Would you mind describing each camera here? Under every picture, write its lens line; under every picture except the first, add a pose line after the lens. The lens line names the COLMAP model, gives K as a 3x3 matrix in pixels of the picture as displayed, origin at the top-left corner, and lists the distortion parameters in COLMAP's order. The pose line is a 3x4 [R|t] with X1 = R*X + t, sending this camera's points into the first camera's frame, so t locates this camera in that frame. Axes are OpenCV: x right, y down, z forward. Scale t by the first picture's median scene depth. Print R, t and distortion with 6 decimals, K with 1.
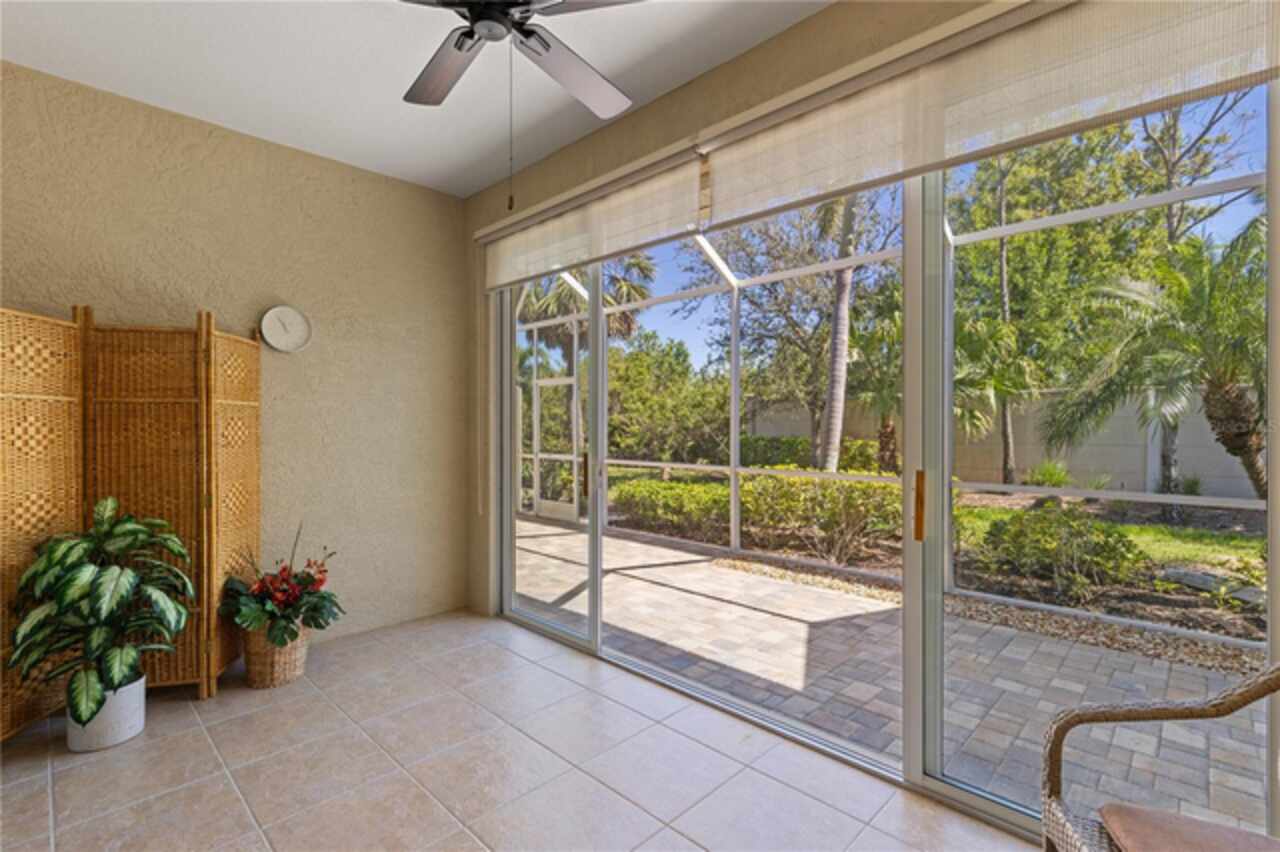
lens RADIAL K [[586.5, 0, 637.2], [0, 586.5, 422.9], [0, 0, 1]] dist [-0.000185, -0.000159]
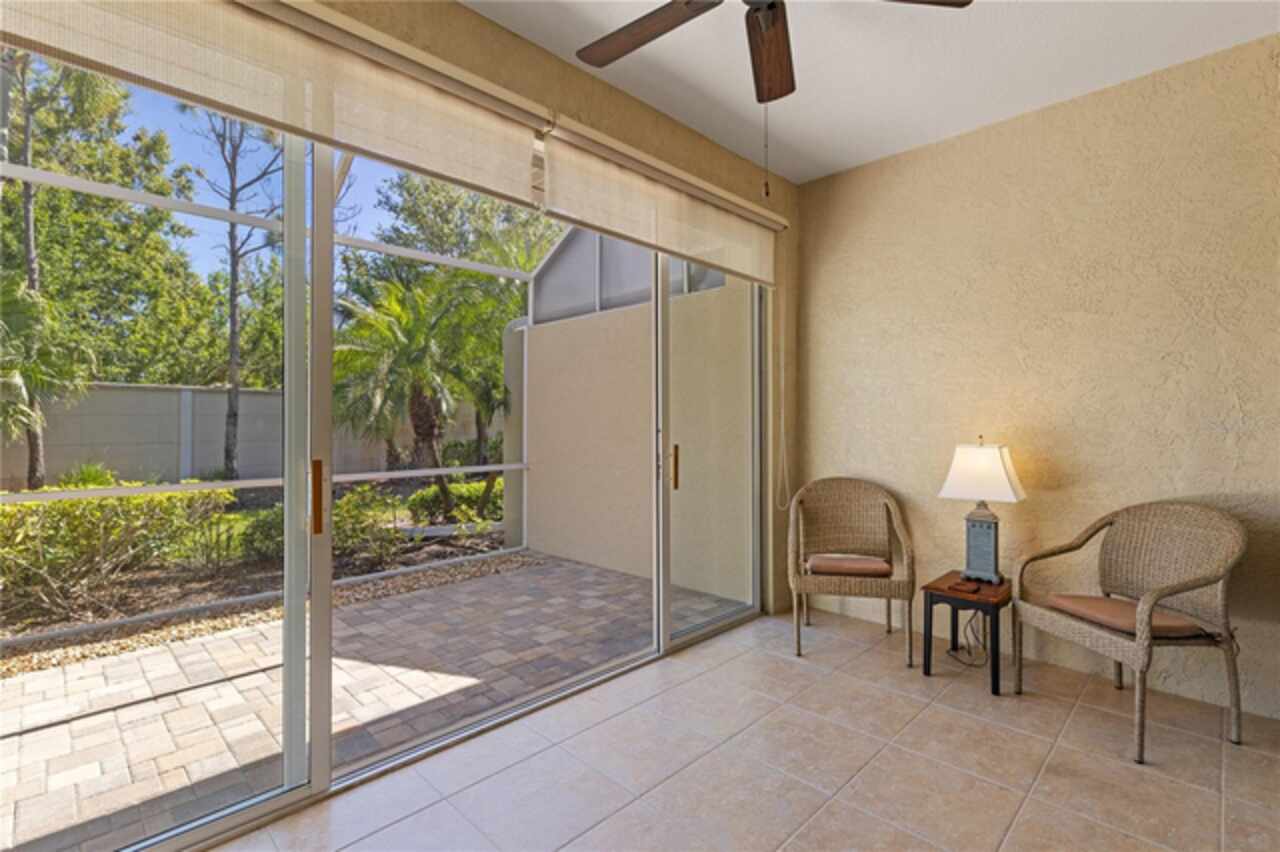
lens RADIAL K [[586.5, 0, 637.2], [0, 586.5, 422.9], [0, 0, 1]] dist [-0.000185, -0.000159]
pose [[0.007720, -0.003583, 0.999964, -0.670635], [0.001557, 0.999992, 0.003571, 0.008809], [-0.999969, 0.001530, 0.007726, 0.670829]]
